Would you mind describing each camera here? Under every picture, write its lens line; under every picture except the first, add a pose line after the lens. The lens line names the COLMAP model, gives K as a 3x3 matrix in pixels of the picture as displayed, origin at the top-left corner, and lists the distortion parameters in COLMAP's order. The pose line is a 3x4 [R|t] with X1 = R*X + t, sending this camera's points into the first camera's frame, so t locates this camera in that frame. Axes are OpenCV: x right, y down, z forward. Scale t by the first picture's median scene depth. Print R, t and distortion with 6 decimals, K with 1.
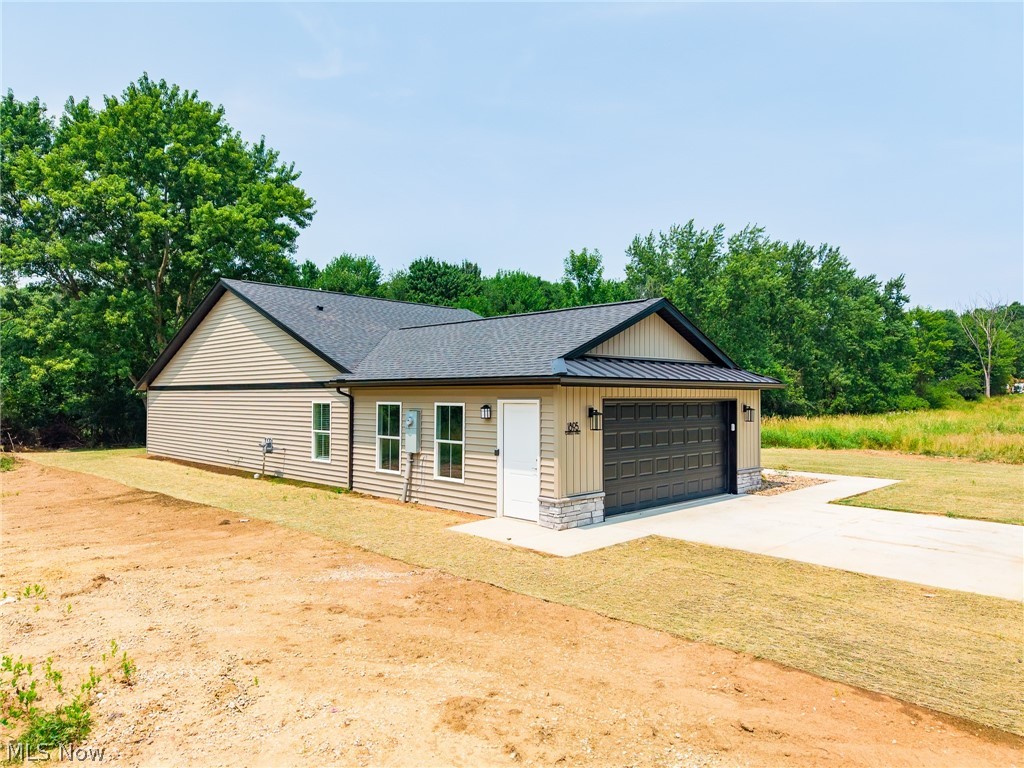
lens RADIAL K [[696.8, 0, 512.0], [0, 696.8, 384.0], [0, 0, 1]] dist [0.010440, 0.001042]
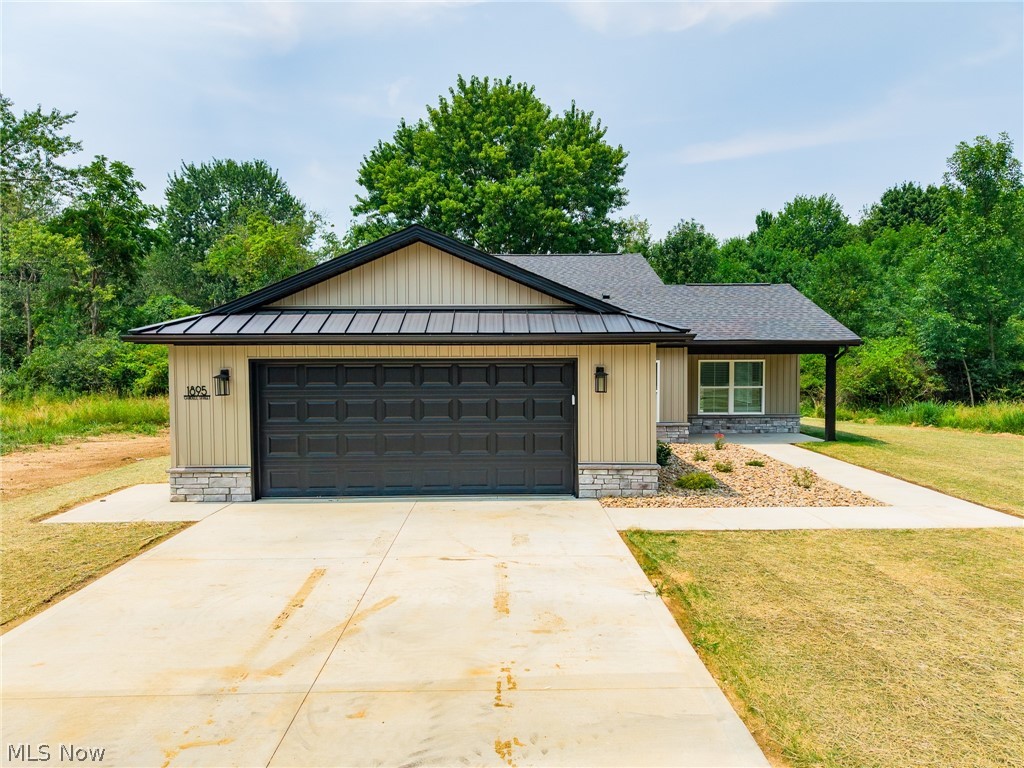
lens RADIAL K [[672.8, 0, 511.2], [0, 672.8, 399.1], [0, 0, 1]] dist [0.033849, 0.000676]
pose [[0.715058, 0.039999, -0.697920, 0.322293], [0.019450, 0.996837, 0.077058, 0.004256], [0.698795, -0.068676, 0.712018, 0.217753]]
